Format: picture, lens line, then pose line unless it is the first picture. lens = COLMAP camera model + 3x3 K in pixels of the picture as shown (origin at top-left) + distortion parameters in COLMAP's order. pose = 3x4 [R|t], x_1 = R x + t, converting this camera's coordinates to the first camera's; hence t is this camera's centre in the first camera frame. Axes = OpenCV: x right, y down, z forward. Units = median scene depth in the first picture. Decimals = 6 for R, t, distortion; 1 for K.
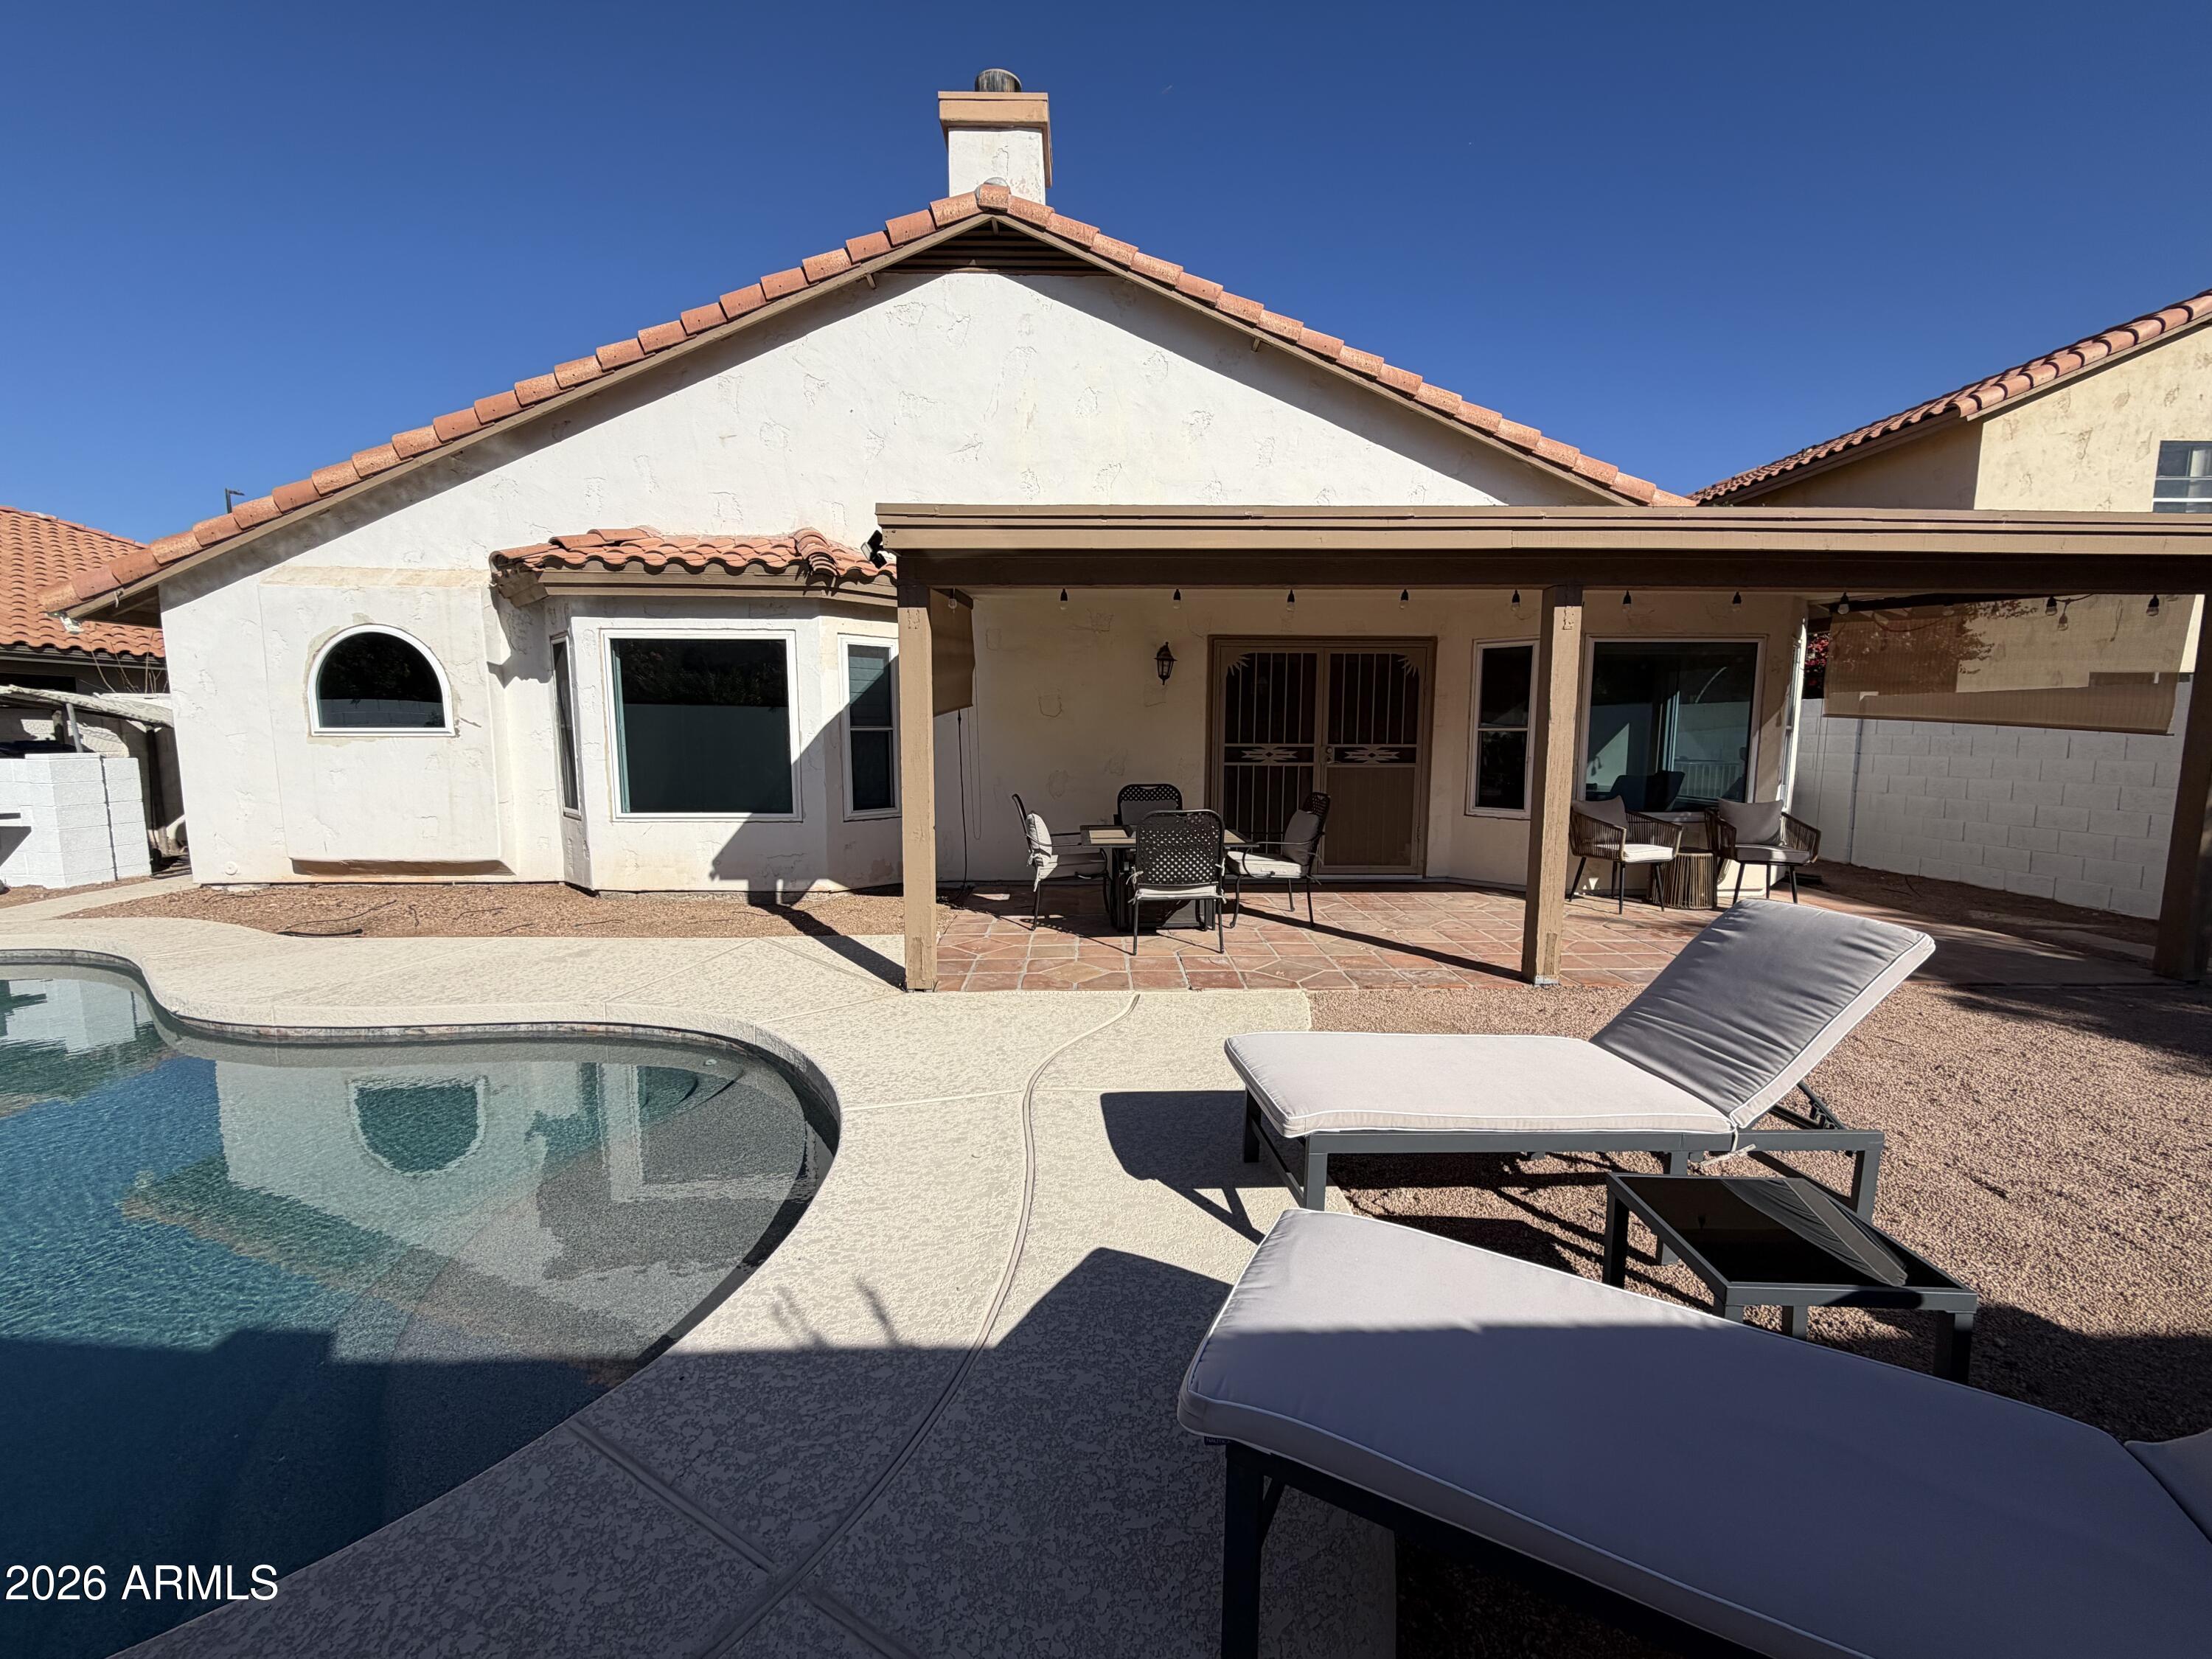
lens RADIAL K [[880.4, 0, 1103.0], [0, 880.4, 831.4], [0, 0, 1]] dist [0.000098, -0.000113]
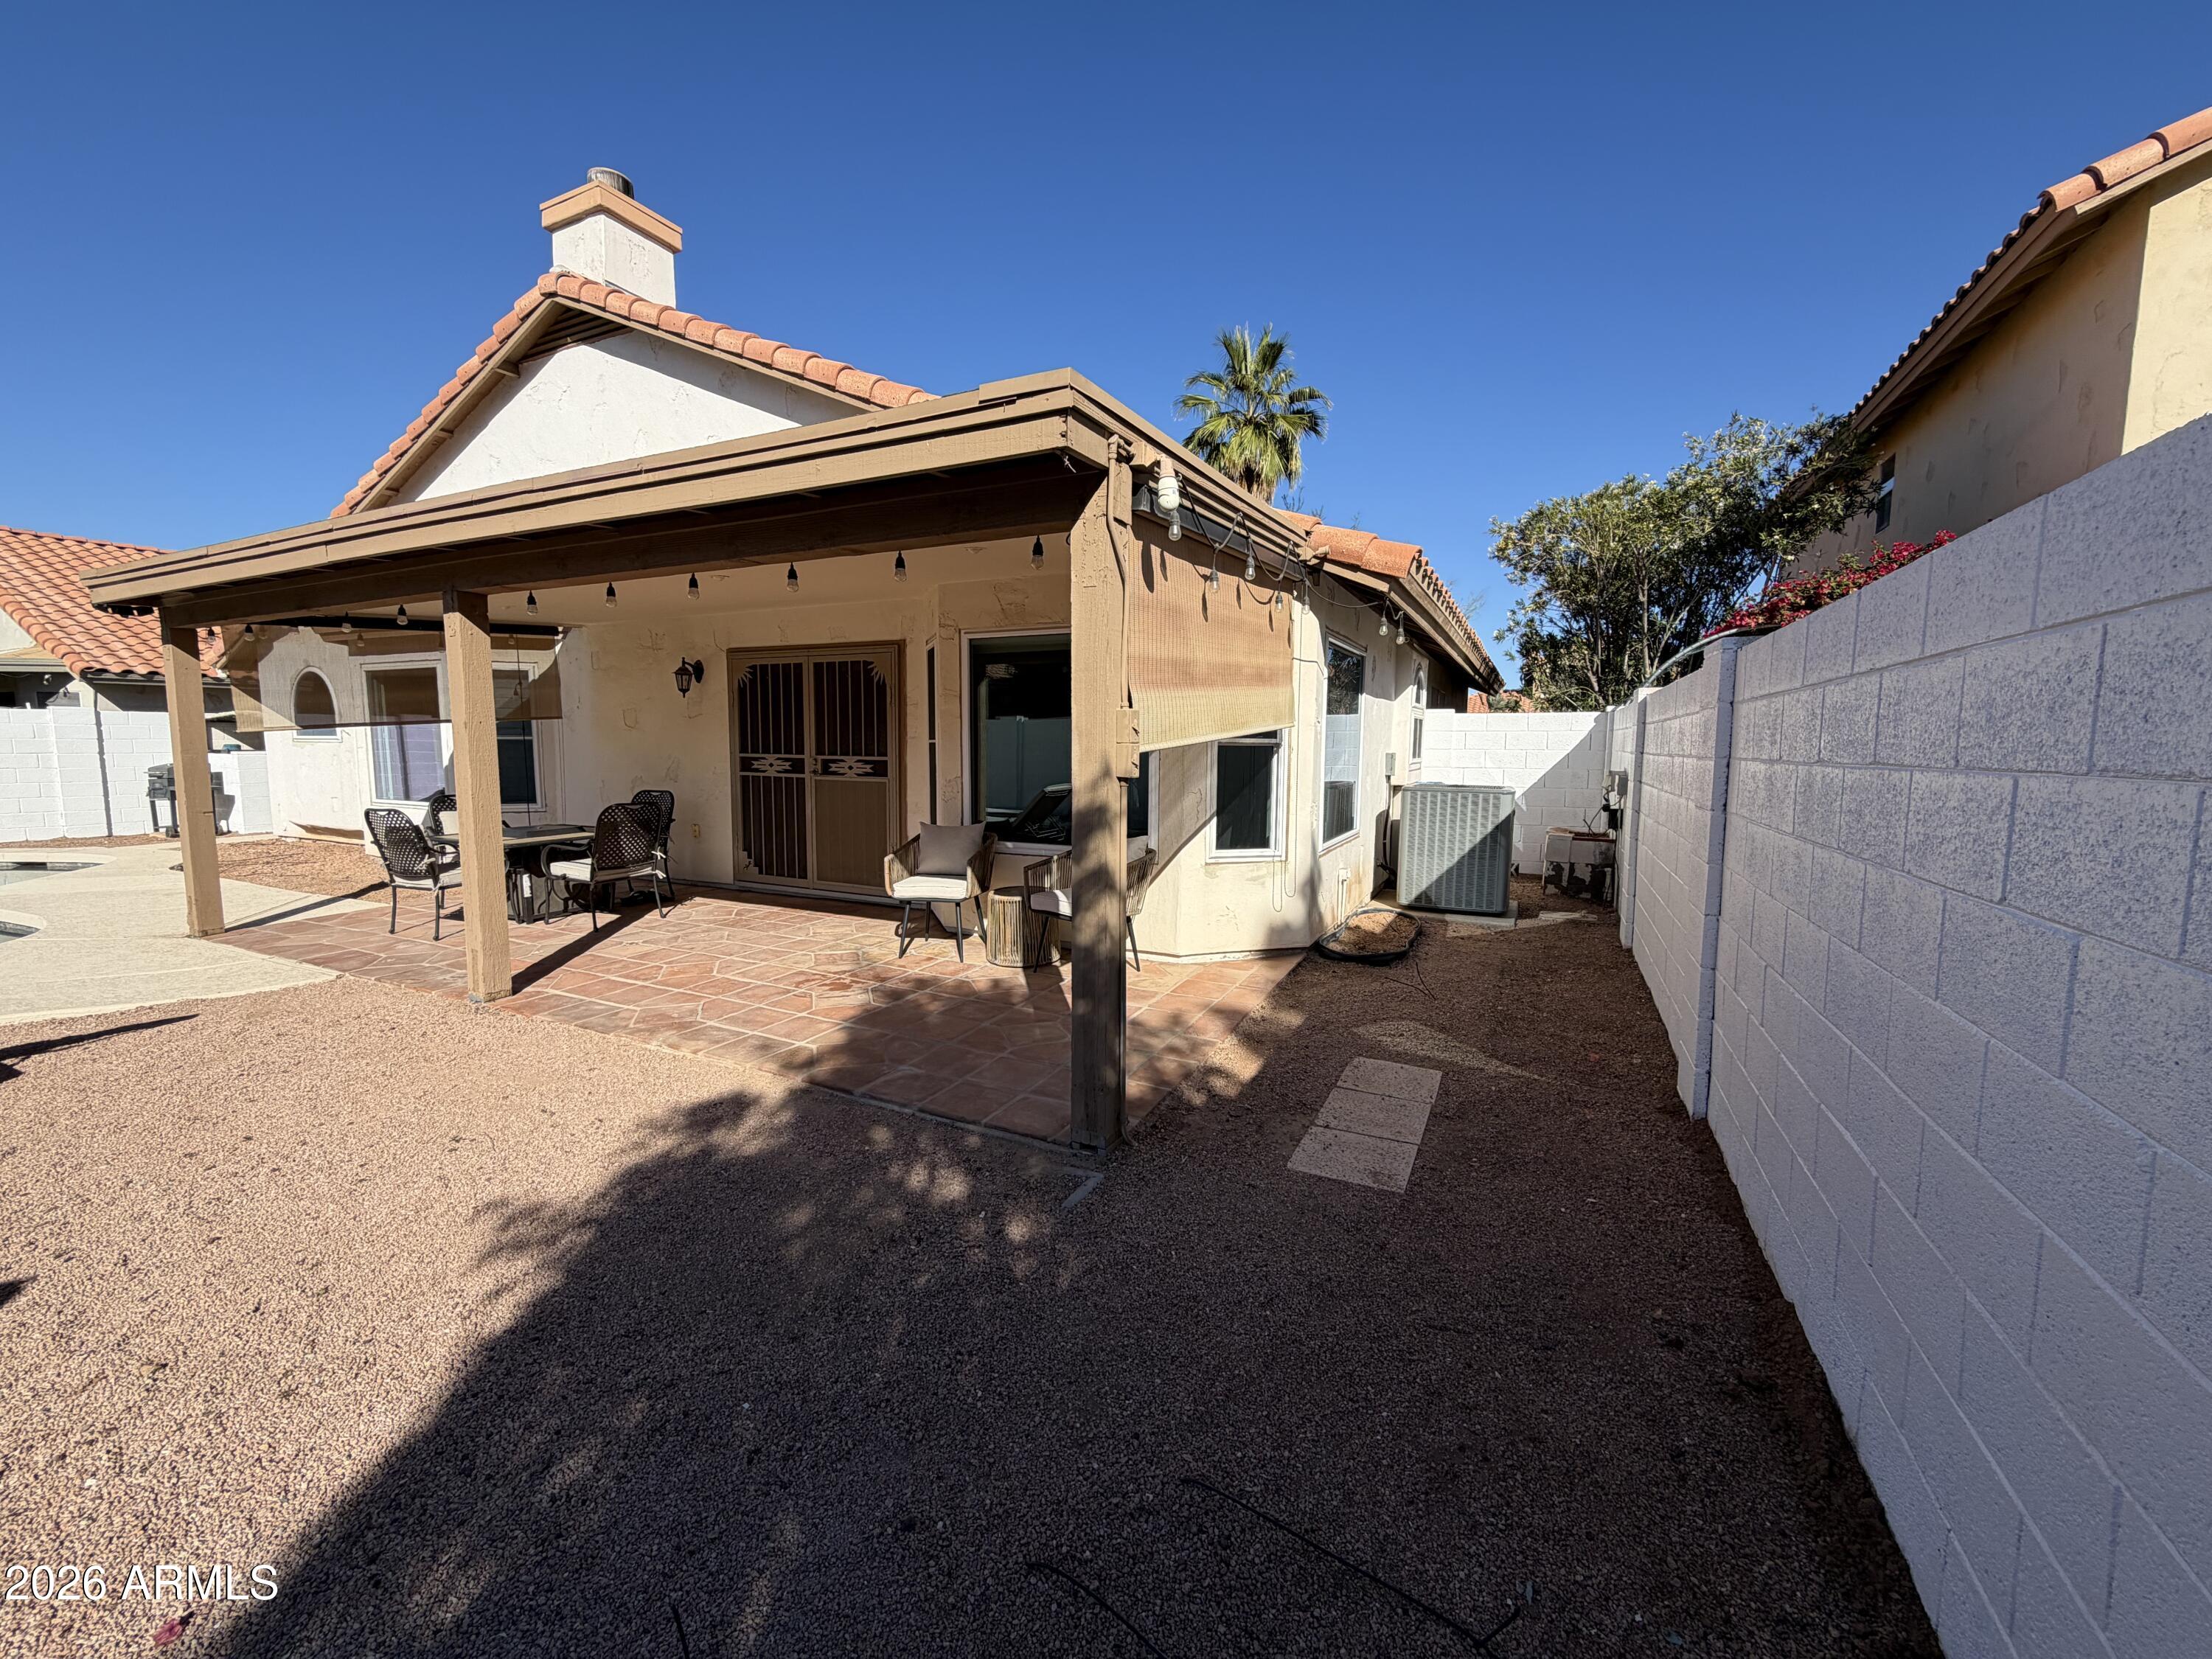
lens RADIAL K [[880.4, 0, 1103.0], [0, 880.4, 831.4], [0, 0, 1]] dist [0.000098, -0.000113]
pose [[0.886800, 0.051939, -0.459226, 0.995826], [-0.058544, 0.998285, -0.000146, -0.034424], [0.458431, 0.027015, 0.888319, 0.289092]]
